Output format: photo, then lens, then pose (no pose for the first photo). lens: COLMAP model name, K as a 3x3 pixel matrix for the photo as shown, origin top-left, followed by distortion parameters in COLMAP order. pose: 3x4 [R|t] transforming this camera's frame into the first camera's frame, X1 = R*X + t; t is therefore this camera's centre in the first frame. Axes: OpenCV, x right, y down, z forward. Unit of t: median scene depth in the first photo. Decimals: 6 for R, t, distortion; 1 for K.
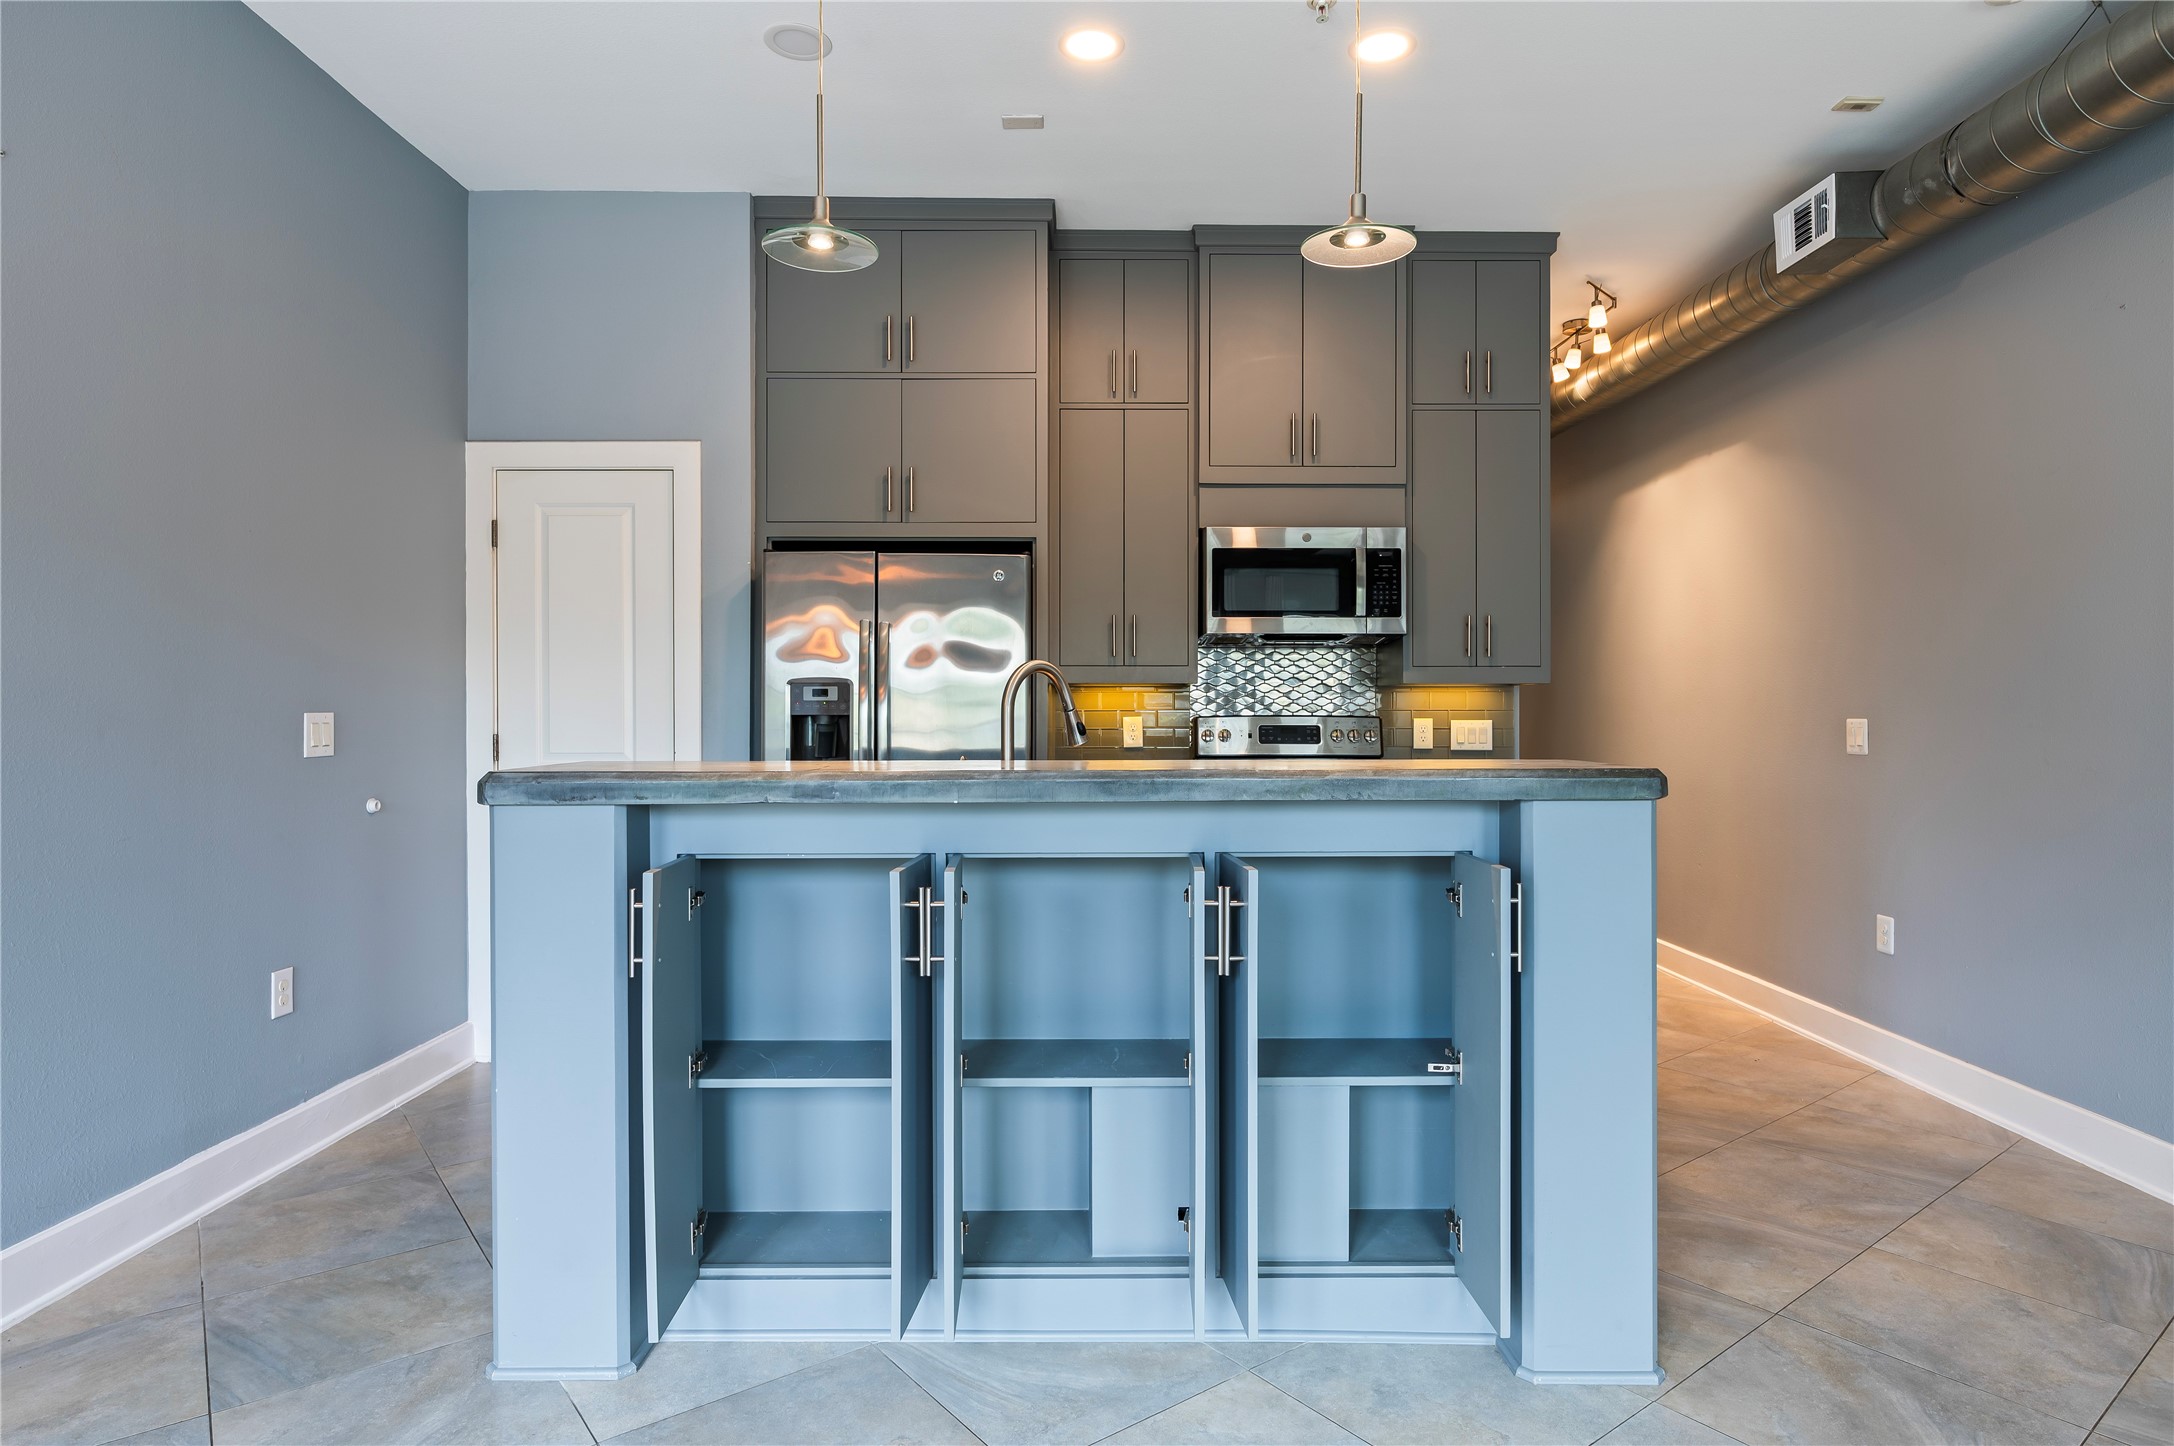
lens RADIAL K [[1195.4, 0, 1095.1], [0, 1195.4, 719.3], [0, 0, 1]] dist [-0.003727, -0.000346]
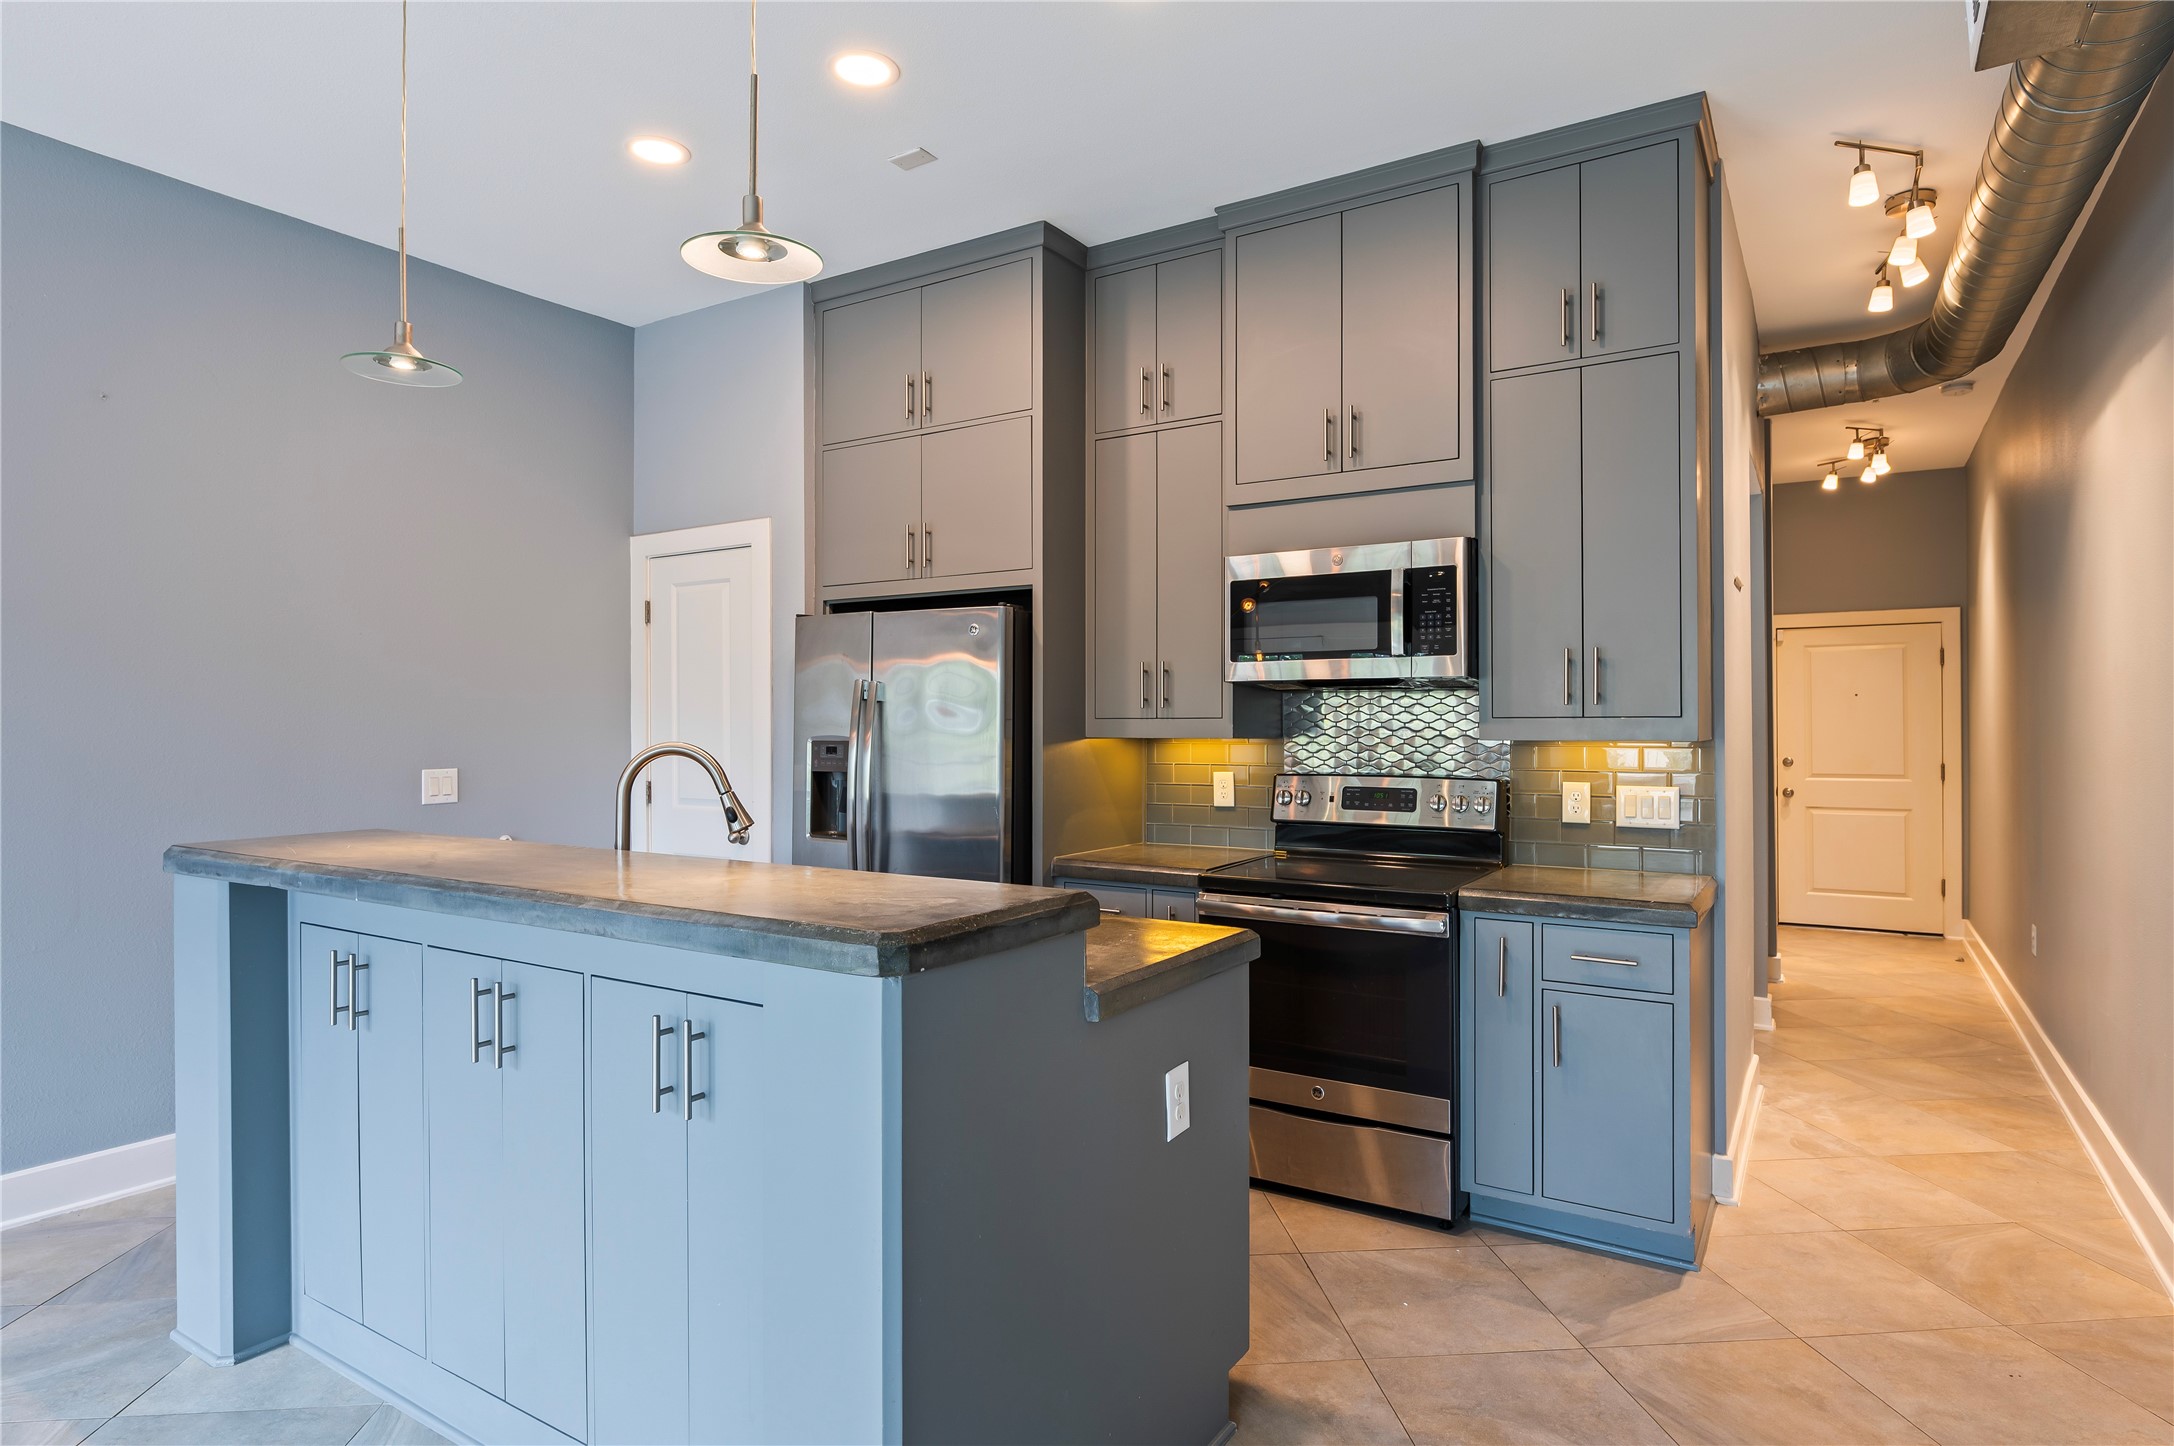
lens RADIAL K [[1174.4, 0, 1080.0], [0, 1174.4, 719.9], [0, 0, 1]] dist [-0.003456, -0.000466]
pose [[0.840415, -0.002421, -0.541938, 0.460526], [-0.001676, 0.999974, -0.007066, -0.038070], [0.541941, 0.006846, 0.840388, 0.238375]]
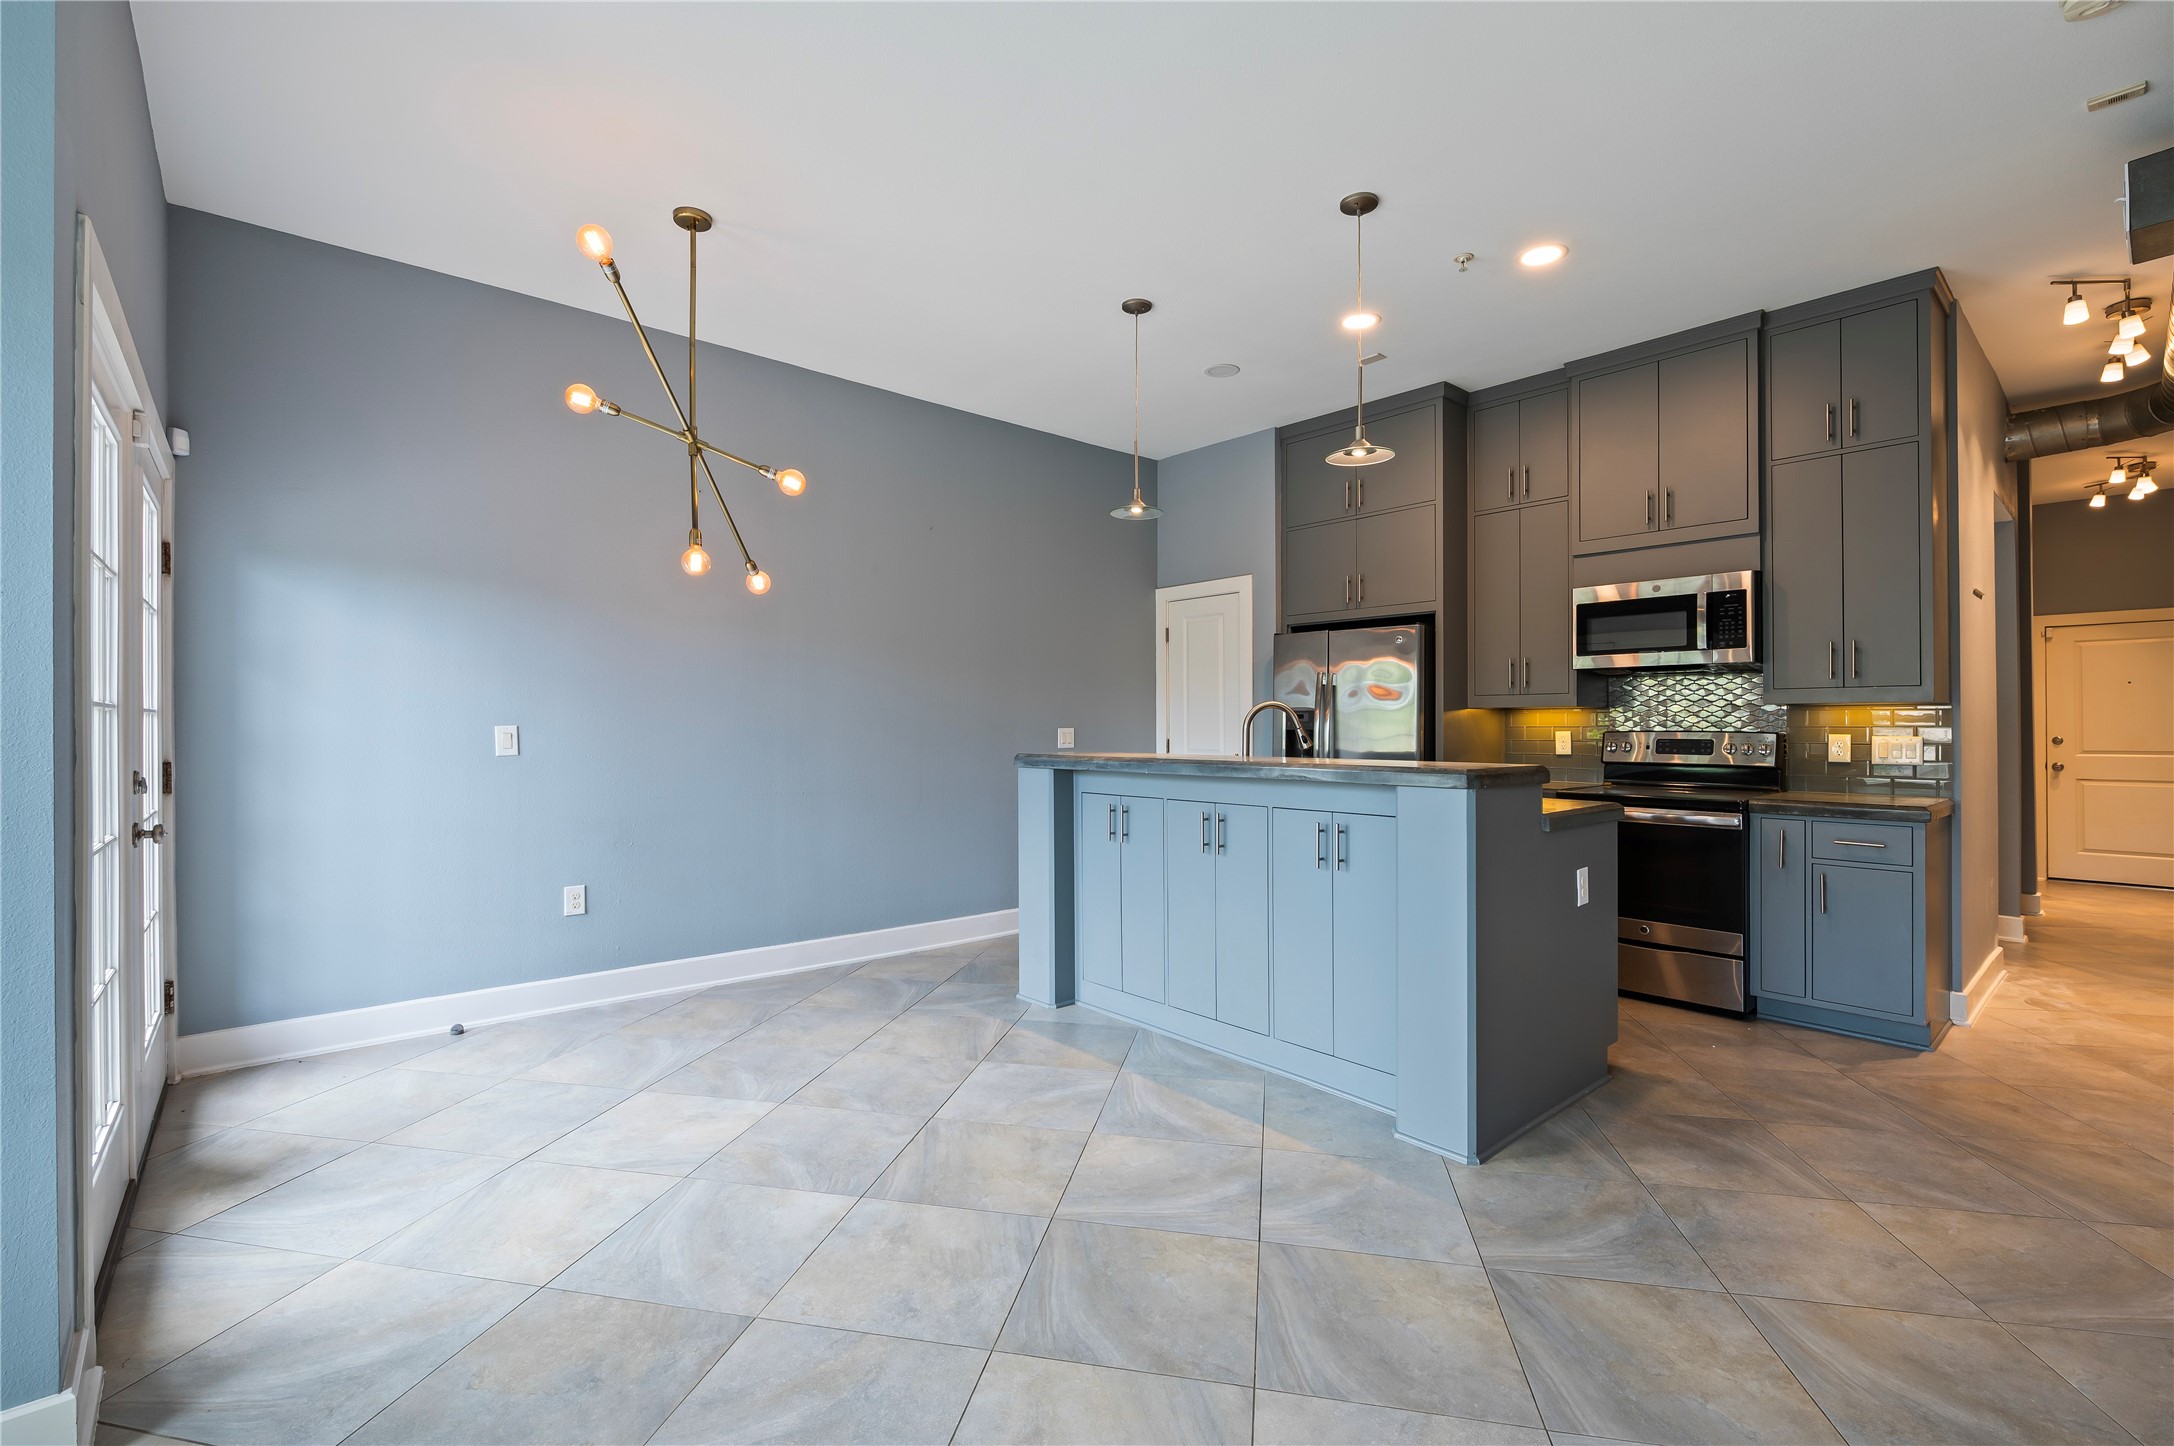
lens RADIAL K [[940.9, 0, 1081.9], [0, 940.9, 720.3], [0, 0, 1]] dist [-0.008642, 0.000281]
pose [[0.652433, -0.003254, -0.757840, 0.525971], [-0.003207, 0.999970, -0.007054, -0.005921], [0.757840, 0.007033, 0.652403, -0.090102]]
